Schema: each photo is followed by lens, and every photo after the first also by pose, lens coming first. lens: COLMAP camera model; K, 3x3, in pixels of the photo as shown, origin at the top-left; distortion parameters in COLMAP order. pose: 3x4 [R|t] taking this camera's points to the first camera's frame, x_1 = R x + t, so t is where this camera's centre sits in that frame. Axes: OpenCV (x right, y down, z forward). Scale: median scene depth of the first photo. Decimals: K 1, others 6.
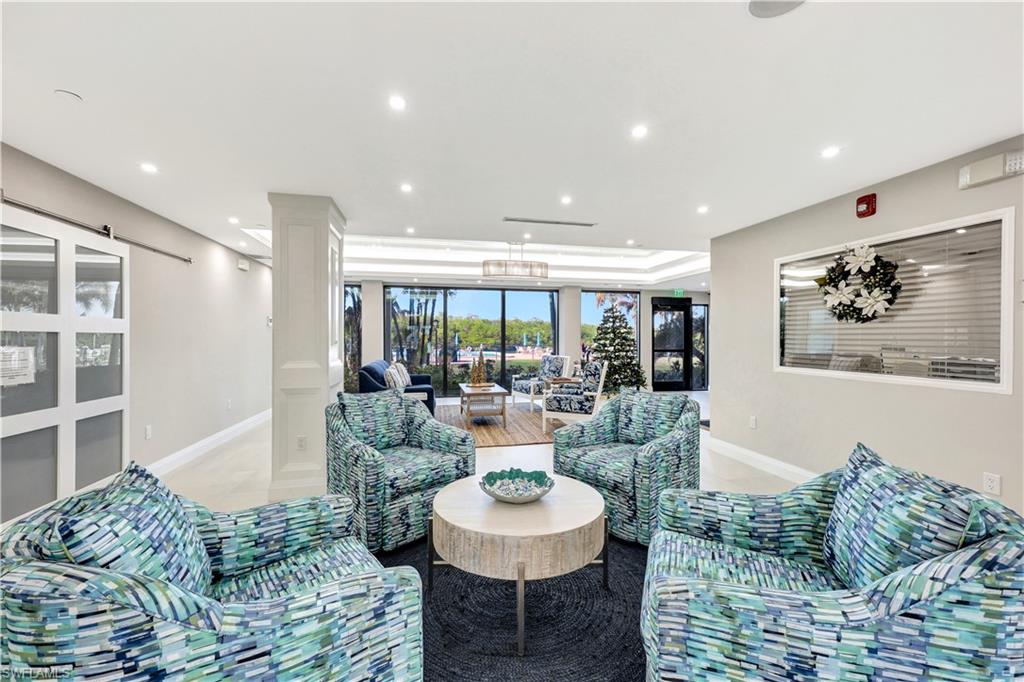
lens RADIAL K [[417.4, 0, 508.8], [0, 417.4, 345.6], [0, 0, 1]] dist [0.011007, -0.000070]
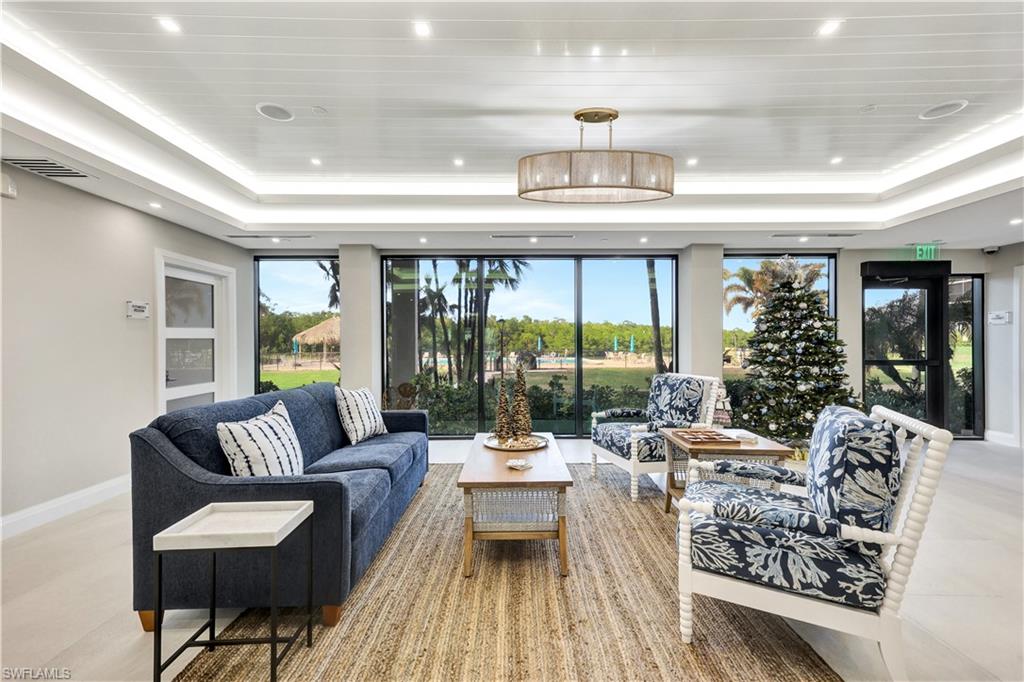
lens RADIAL K [[417.4, 0, 508.8], [0, 417.4, 345.6], [0, 0, 1]] dist [0.011007, -0.000070]
pose [[0.977722, -0.002238, -0.209891, 0.014493], [-0.000206, 0.999932, -0.011620, -0.003843], [0.209903, 0.011405, 0.977656, 0.430921]]
